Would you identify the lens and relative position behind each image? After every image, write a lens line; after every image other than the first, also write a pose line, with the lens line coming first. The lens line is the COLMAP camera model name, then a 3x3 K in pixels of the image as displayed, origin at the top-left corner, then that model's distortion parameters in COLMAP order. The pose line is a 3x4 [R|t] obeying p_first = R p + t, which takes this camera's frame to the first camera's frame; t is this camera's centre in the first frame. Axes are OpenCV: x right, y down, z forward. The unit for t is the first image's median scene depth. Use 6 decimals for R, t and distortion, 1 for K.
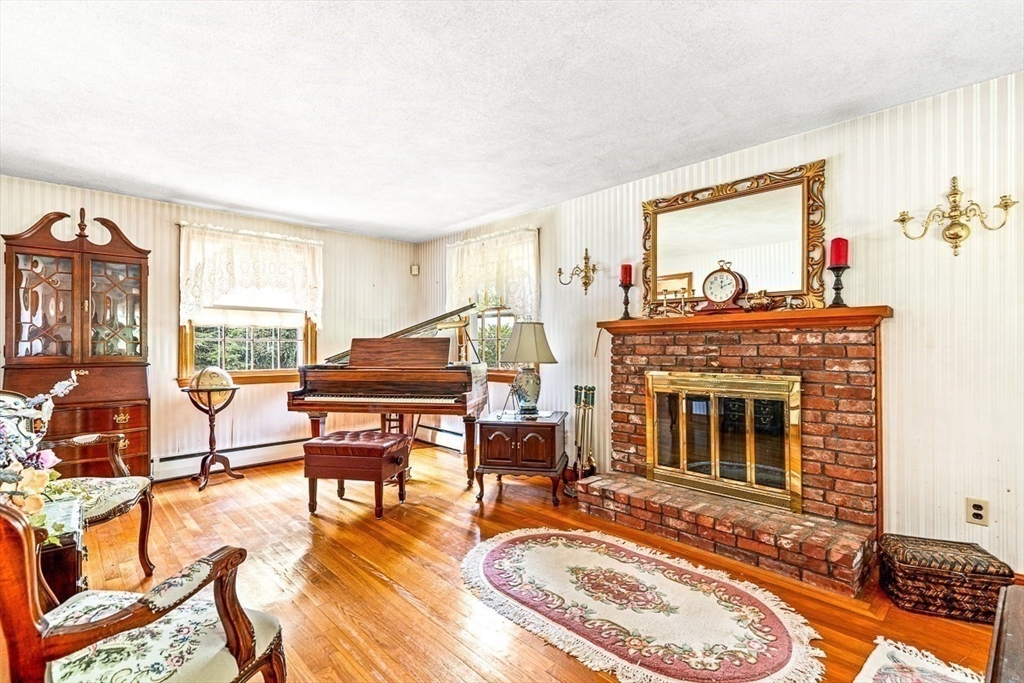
lens RADIAL K [[475.1, 0, 512.0], [0, 475.1, 341.5], [0, 0, 1]] dist [0.001490, 0.000341]
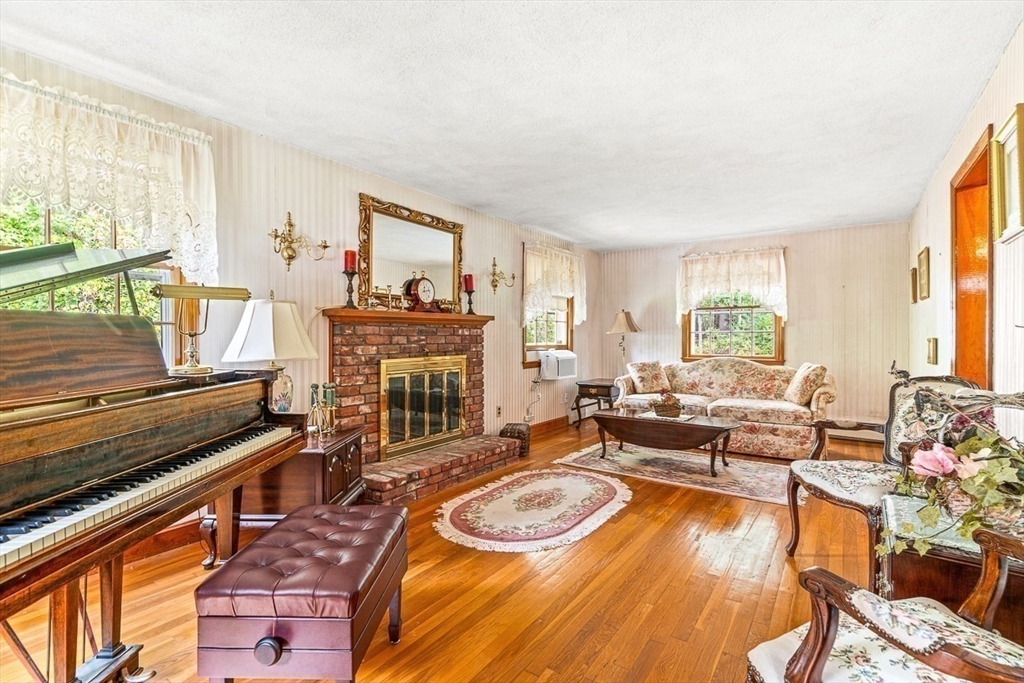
lens RADIAL K [[475.1, 0, 512.0], [0, 475.1, 341.5], [0, 0, 1]] dist [0.001490, 0.000341]
pose [[-0.200617, -0.007168, 0.979644, -0.871497], [-0.009953, 0.999937, 0.005278, 0.014012], [-0.979619, -0.008692, -0.200676, 1.000246]]
